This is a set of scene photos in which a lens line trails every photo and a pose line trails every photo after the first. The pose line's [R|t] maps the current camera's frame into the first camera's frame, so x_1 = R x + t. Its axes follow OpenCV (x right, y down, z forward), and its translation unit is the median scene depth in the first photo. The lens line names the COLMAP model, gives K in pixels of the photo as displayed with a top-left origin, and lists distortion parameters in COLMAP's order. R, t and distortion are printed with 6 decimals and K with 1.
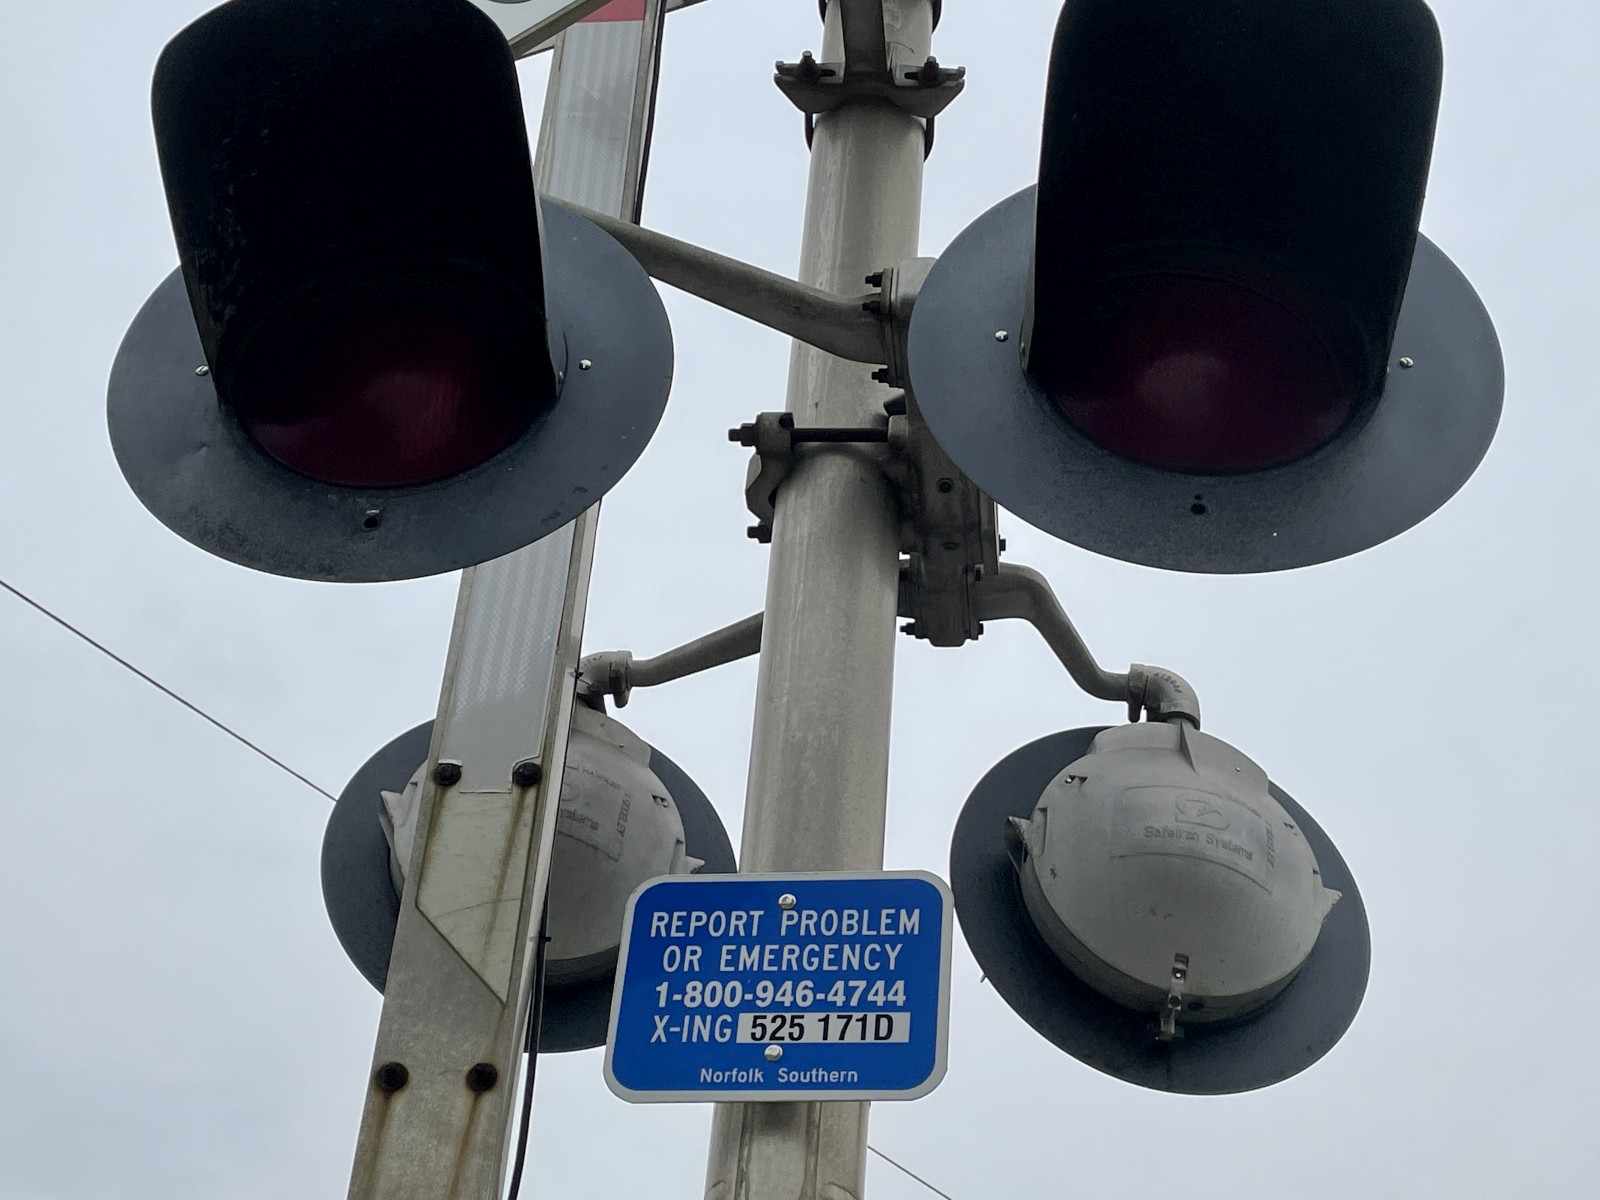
lens RADIAL K [[2282.4, 0, 819.5], [0, 2282.4, 564.4], [0, 0, 1]] dist [0.083373, -0.044401]
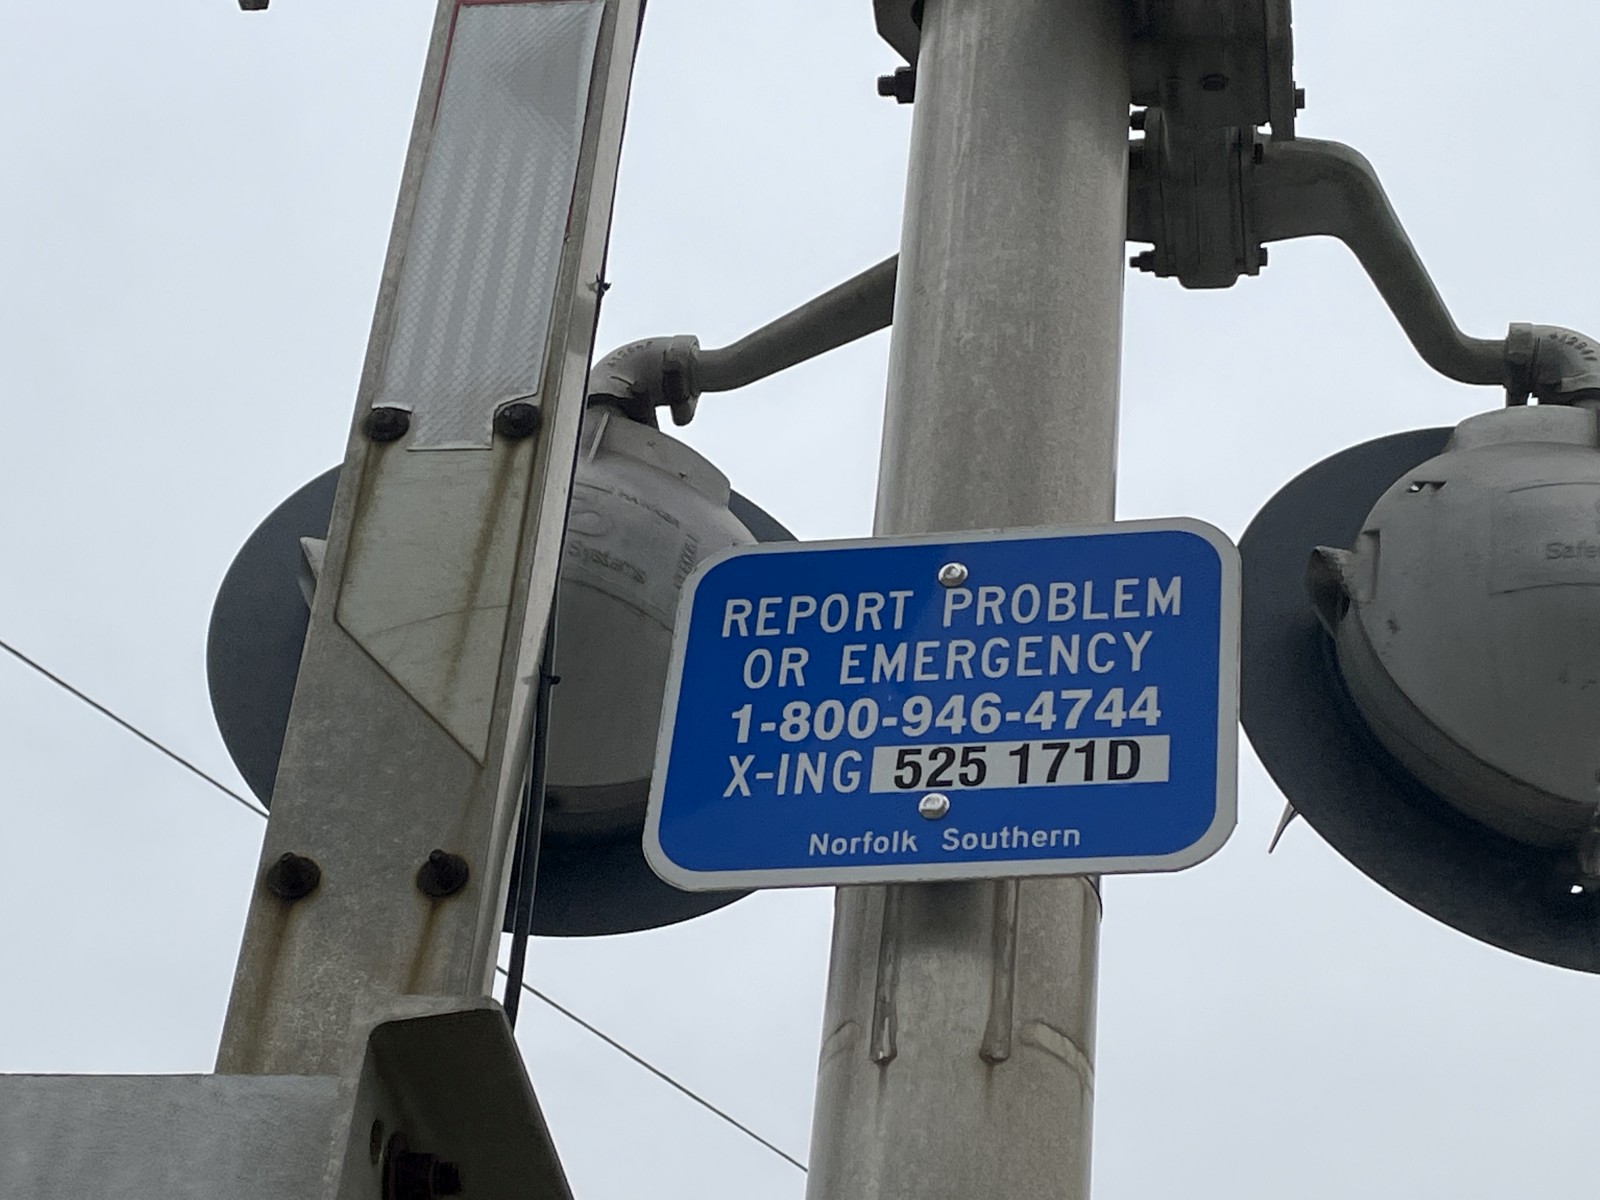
lens RADIAL K [[3166.0, 0, 800.0], [0, 3166.0, 600.0], [0, 0, 1]] dist [0.089175, -0.045206]
pose [[0.998075, -0.016190, -0.059868, -0.004836], [0.016491, 0.999854, 0.004534, 0.150751], [0.059786, -0.005512, 0.998196, 0.188916]]
